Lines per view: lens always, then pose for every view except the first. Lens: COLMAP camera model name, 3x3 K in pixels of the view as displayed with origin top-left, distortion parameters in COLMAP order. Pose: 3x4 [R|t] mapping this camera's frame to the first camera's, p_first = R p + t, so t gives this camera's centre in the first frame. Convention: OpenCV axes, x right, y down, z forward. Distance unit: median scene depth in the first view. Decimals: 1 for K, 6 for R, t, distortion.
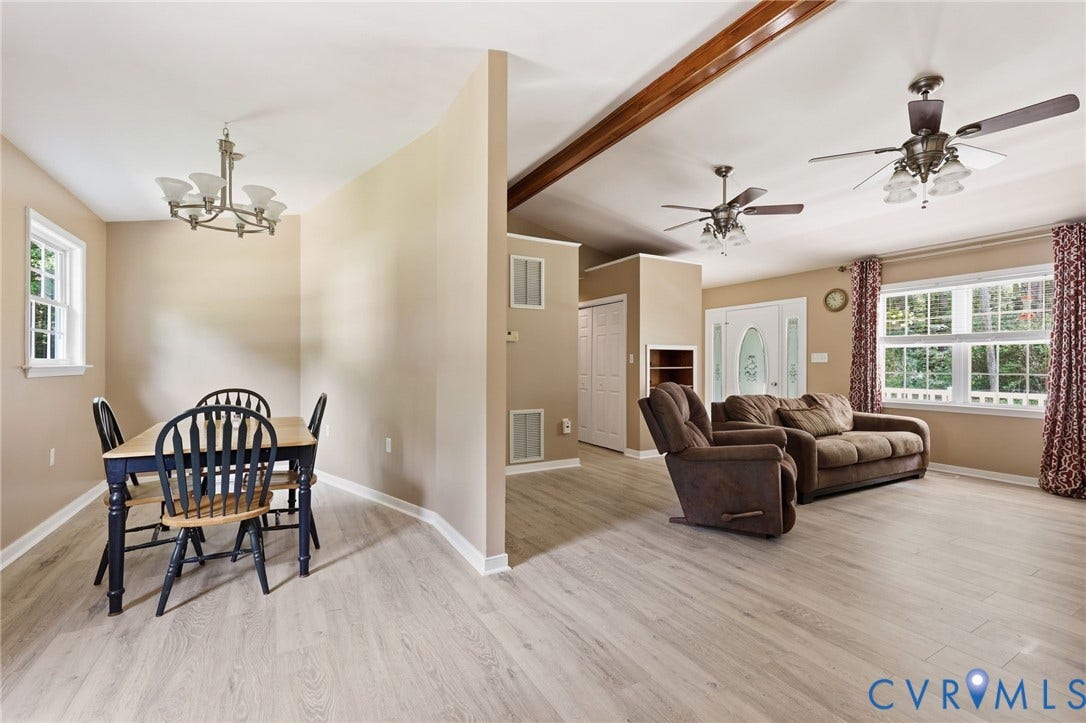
lens RADIAL K [[462.6, 0, 543.0], [0, 462.6, 361.5], [0, 0, 1]] dist [-0.002586, -0.000212]
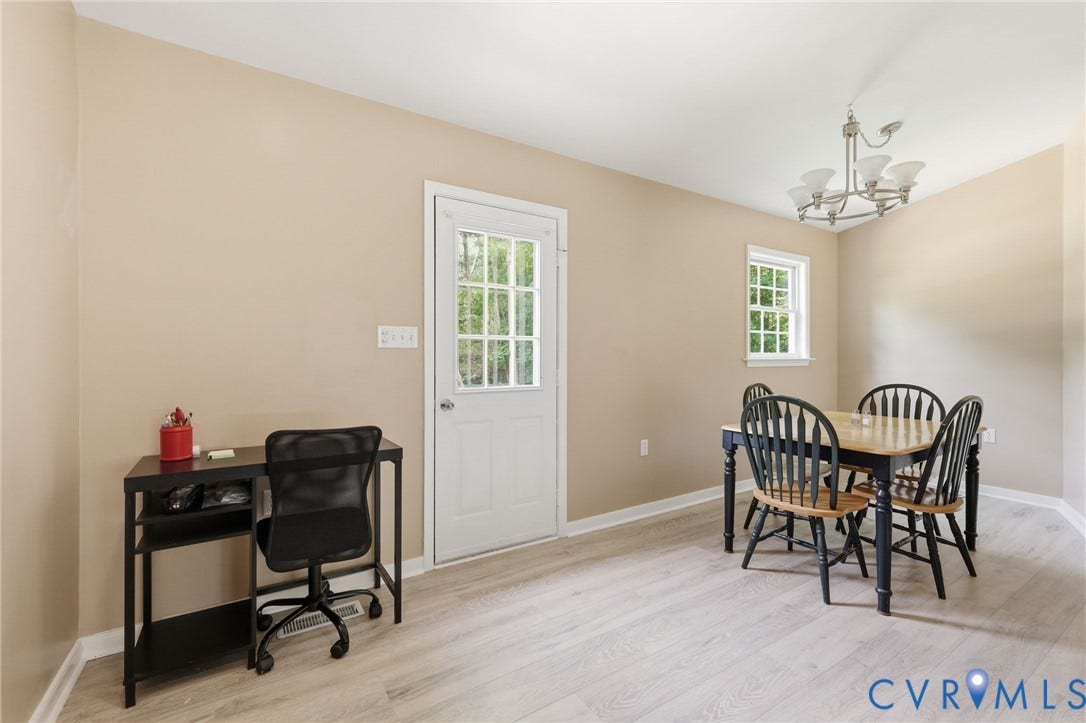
lens RADIAL K [[470.6, 0, 545.7], [0, 470.6, 356.7], [0, 0, 1]] dist [0.000893, 0.000161]
pose [[0.052864, -0.001778, -0.998600, 0.250366], [0.003155, 0.999994, -0.001614, 0.005582], [0.998597, -0.003065, 0.052869, 0.307144]]
